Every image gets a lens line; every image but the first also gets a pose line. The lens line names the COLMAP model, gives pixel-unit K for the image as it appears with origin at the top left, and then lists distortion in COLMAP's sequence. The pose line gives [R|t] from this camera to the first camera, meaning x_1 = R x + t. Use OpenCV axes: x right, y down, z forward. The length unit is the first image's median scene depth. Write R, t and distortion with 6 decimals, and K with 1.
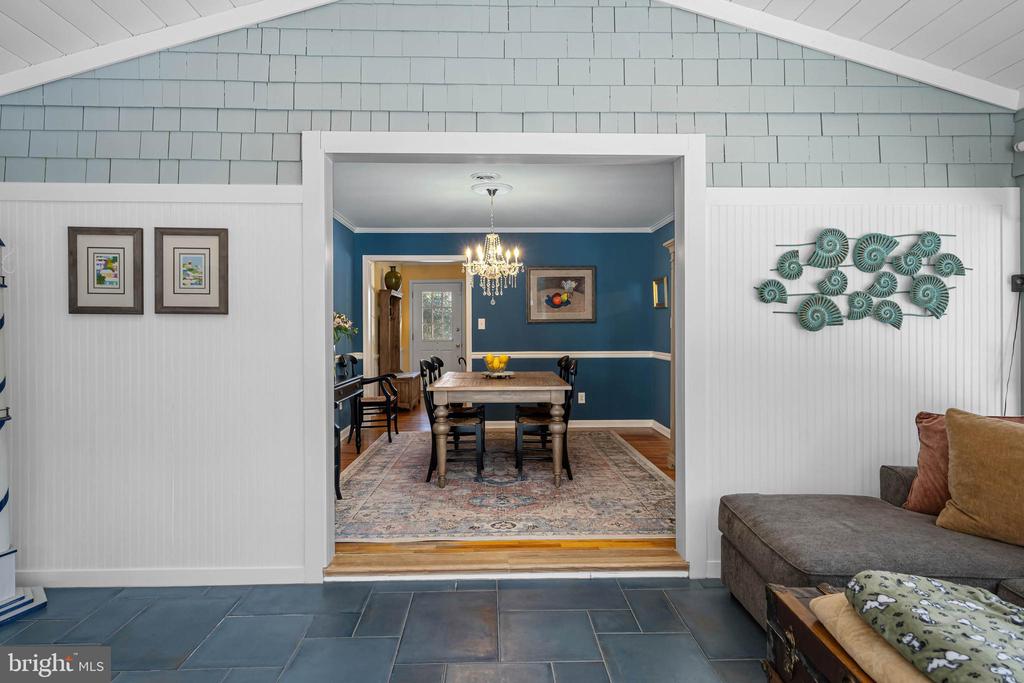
lens RADIAL K [[583.7, 0, 510.5], [0, 583.7, 339.8], [0, 0, 1]] dist [-0.000102, -0.000002]
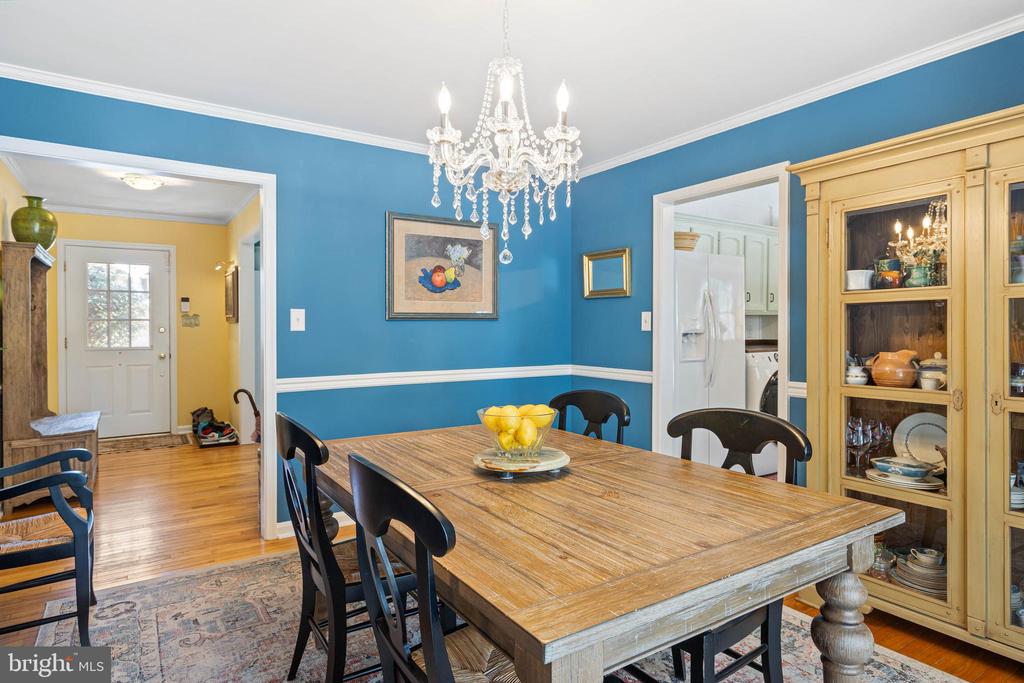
lens RADIAL K [[569.9, 0, 514.9], [0, 569.9, 337.6], [0, 0, 1]] dist [0.000840, -0.000583]
pose [[0.847830, -0.004612, 0.530248, -0.208956], [0.005697, 0.999984, -0.000411, -0.015942], [-0.530238, 0.003369, 0.847842, 0.717732]]
